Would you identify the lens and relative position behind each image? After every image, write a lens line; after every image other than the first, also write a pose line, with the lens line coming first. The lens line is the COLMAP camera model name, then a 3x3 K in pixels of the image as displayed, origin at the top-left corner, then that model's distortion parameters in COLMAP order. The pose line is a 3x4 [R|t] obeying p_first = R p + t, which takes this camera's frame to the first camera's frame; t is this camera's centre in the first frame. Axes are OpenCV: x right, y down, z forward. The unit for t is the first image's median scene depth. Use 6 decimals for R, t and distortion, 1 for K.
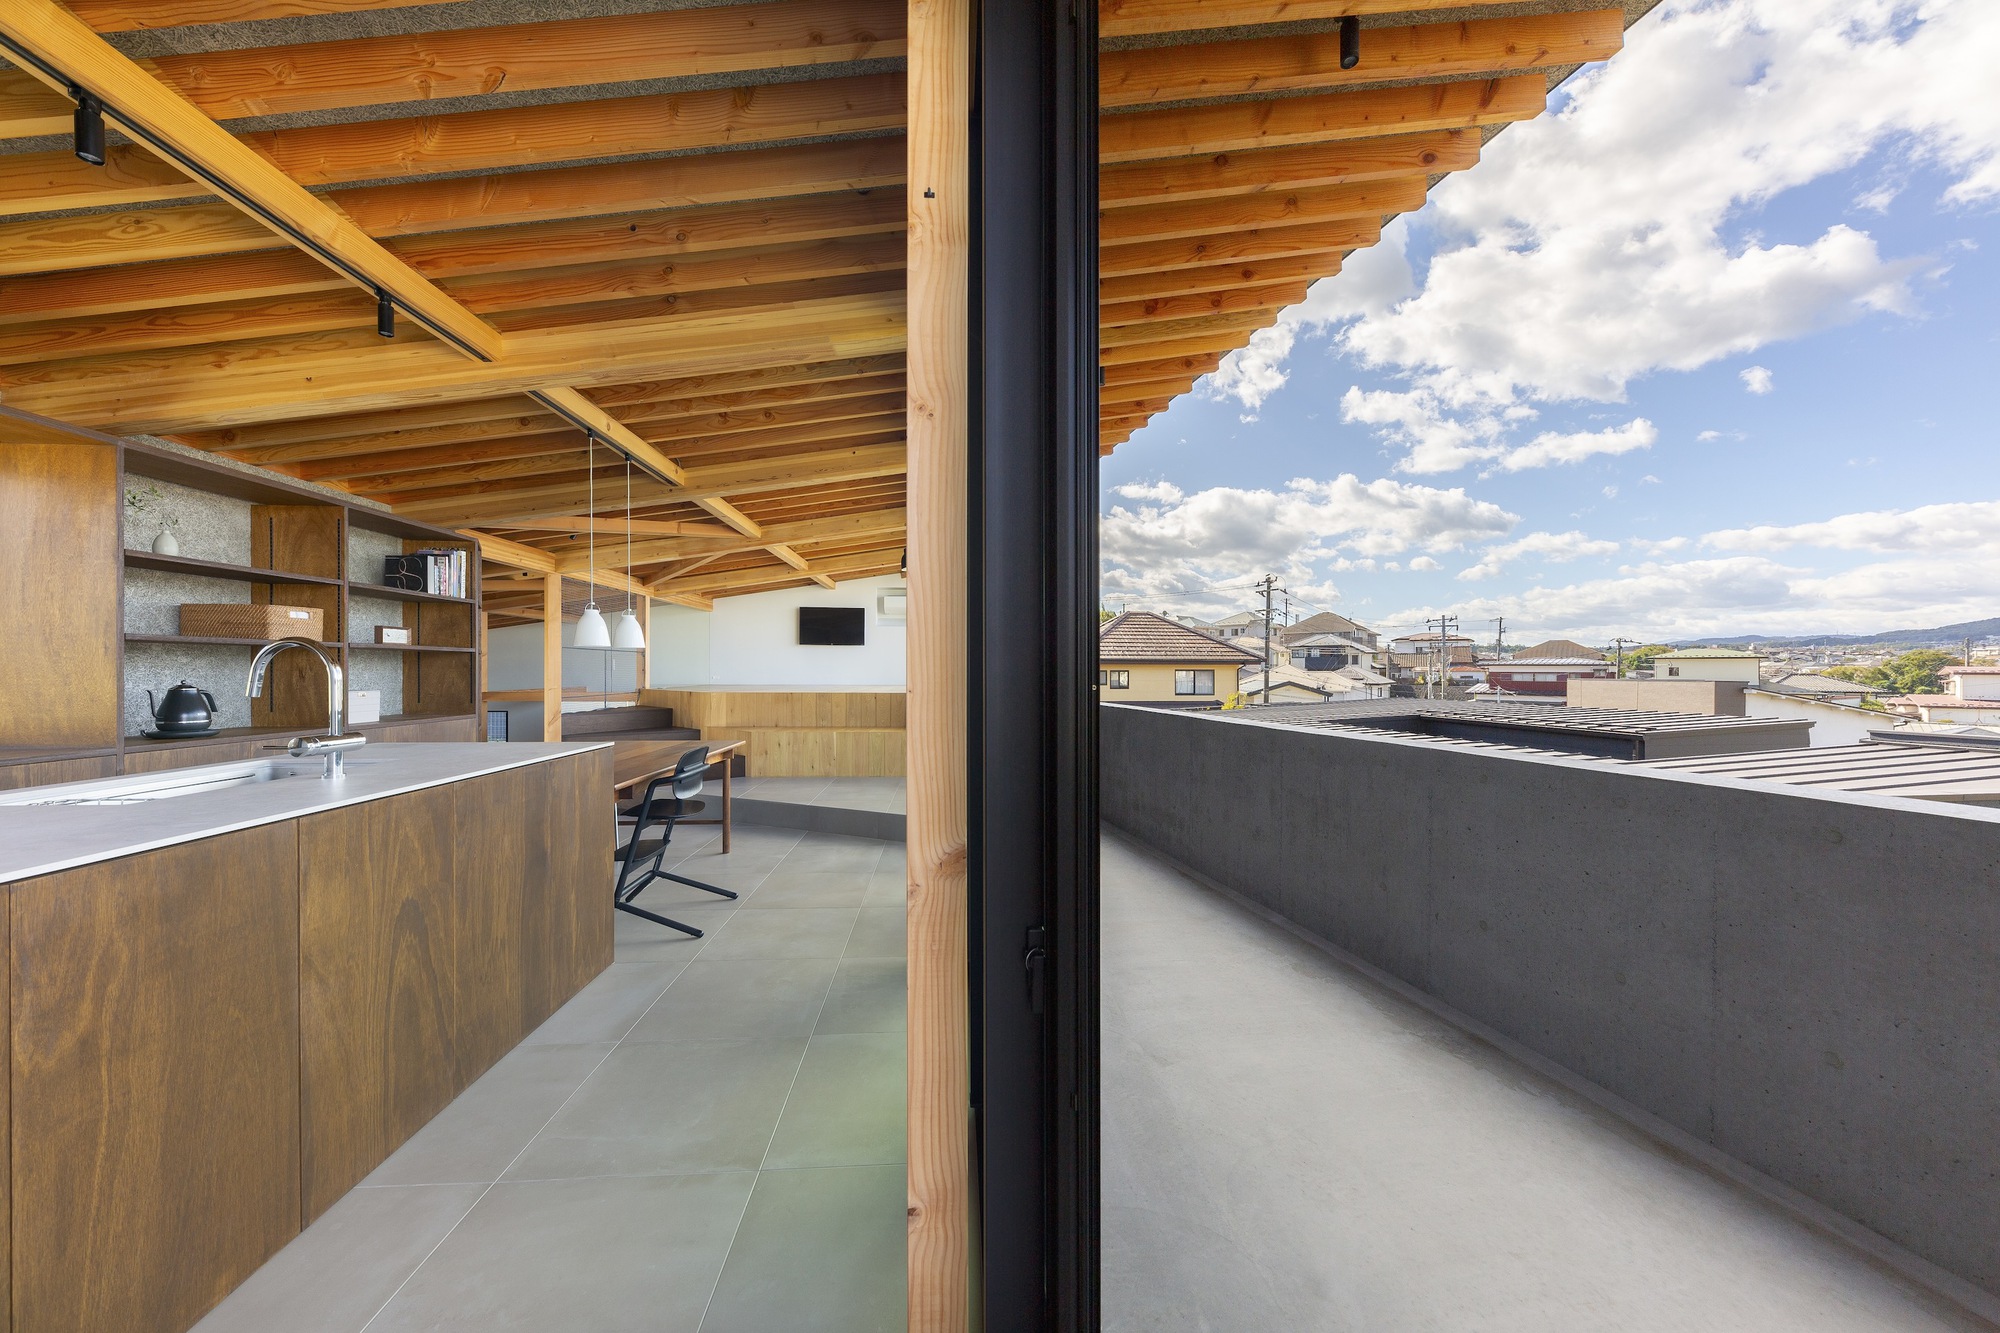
lens RADIAL K [[686.8, 0, 1007.5], [0, 686.8, 686.2], [0, 0, 1]] dist [-0.006988, -0.000587]
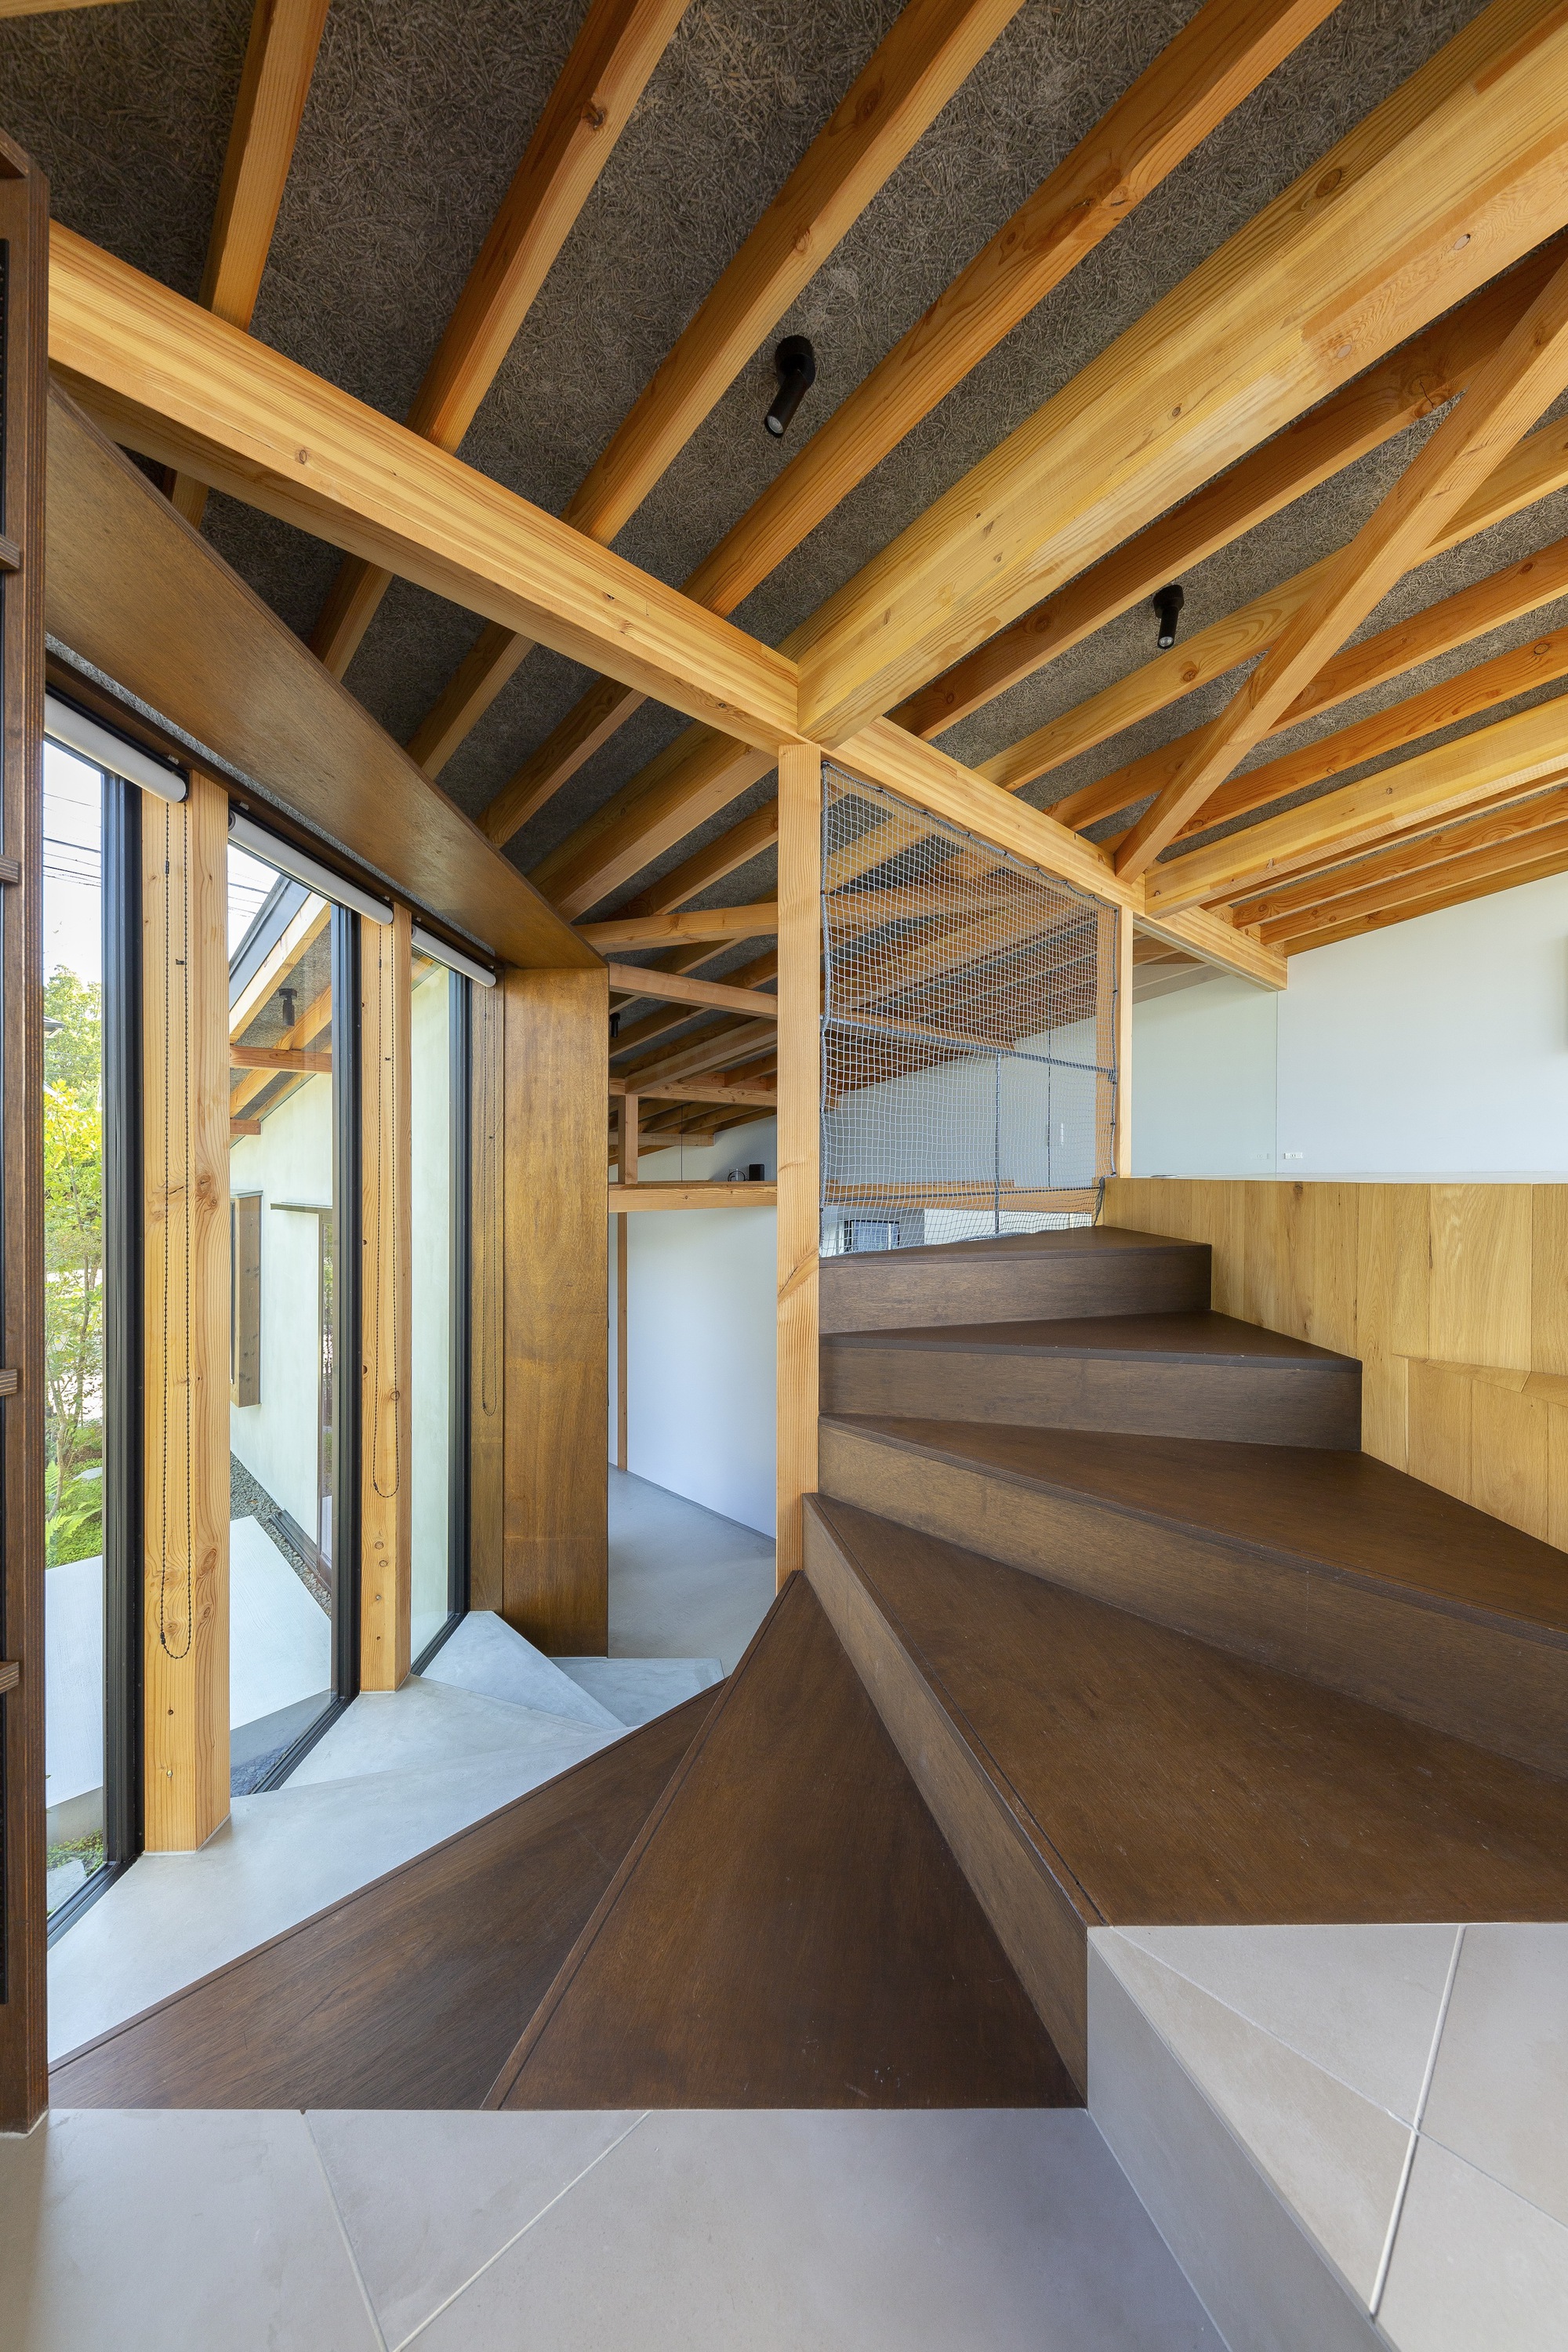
lens RADIAL K [[807.7, 0, 801.8], [0, 807.7, 1168.3], [0, 0, 1]] dist [-0.006988, -0.000587]
pose [[0.650248, -0.010160, -0.759654, -0.955806], [-0.010518, 0.999694, -0.022374, 0.029599], [0.759649, 0.022538, 0.649942, 1.817780]]
